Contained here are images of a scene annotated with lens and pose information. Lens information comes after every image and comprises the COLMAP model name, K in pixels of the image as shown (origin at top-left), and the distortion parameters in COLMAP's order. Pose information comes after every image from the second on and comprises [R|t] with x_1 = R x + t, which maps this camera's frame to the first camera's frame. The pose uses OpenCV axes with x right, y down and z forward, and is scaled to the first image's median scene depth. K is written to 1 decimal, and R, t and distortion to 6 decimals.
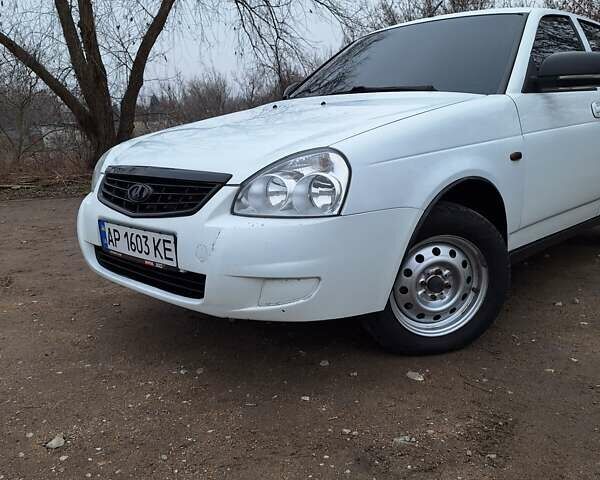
lens RADIAL K [[534.4, 0, 288.8], [0, 534.4, 246.8], [0, 0, 1]] dist [0.101866, -0.143906]
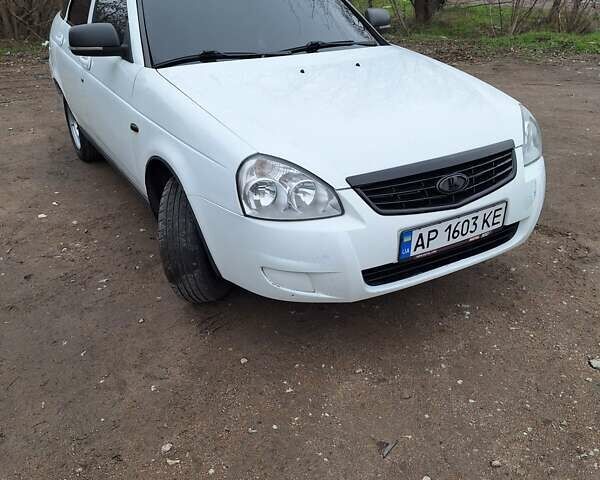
lens RADIAL K [[534.4, 0, 300.3], [0, 534.4, 238.3], [0, 0, 1]] dist [0.101866, -0.143906]
pose [[0.257306, -0.410492, 0.874809, -1.393544], [0.222812, 0.906099, 0.359639, -0.474054], [-0.940292, 0.102381, 0.324607, 1.022154]]
